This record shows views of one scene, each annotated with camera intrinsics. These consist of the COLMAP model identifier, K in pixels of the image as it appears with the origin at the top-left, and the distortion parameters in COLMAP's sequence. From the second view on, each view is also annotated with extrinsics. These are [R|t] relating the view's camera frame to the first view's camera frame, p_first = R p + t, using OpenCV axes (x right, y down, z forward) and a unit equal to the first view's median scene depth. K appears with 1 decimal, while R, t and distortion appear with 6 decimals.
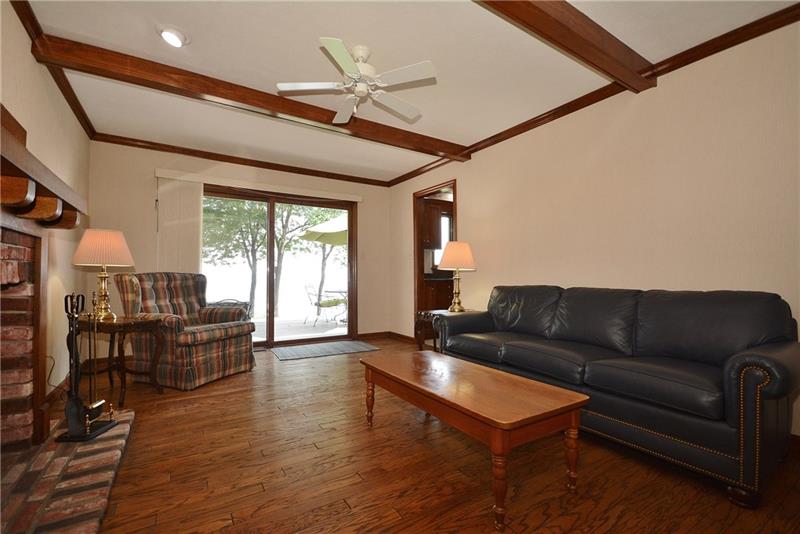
lens RADIAL K [[353.9, 0, 400.0], [0, 353.9, 267.0], [0, 0, 1]] dist [-0.002298, -0.001067]
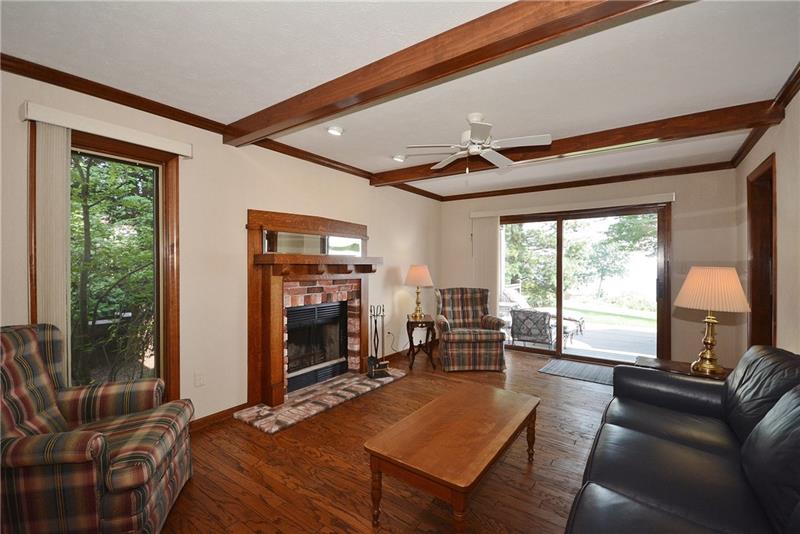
lens RADIAL K [[353.9, 0, 400.0], [0, 353.9, 267.0], [0, 0, 1]] dist [-0.002298, -0.001067]
pose [[0.371200, 0.004010, -0.928544, 0.608042], [0.024993, 0.999585, 0.014308, -0.100526], [0.928217, -0.028519, 0.370946, 0.239192]]
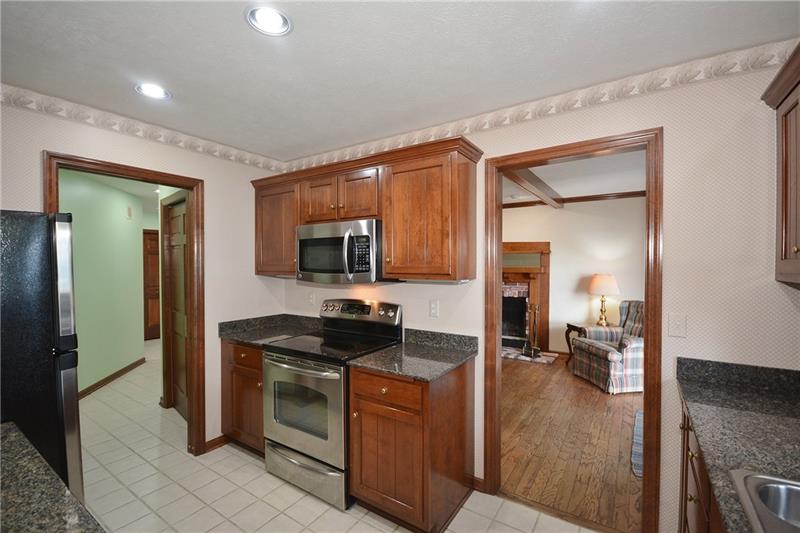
lens RADIAL K [[353.9, 0, 400.0], [0, 353.9, 266.5], [0, 0, 1]] dist [-0.002298, -0.001067]
pose [[-0.919942, -0.000436, -0.392054, 0.641688], [0.010643, 0.999603, -0.026085, -0.088287], [0.391910, -0.028170, -0.919572, 1.875340]]
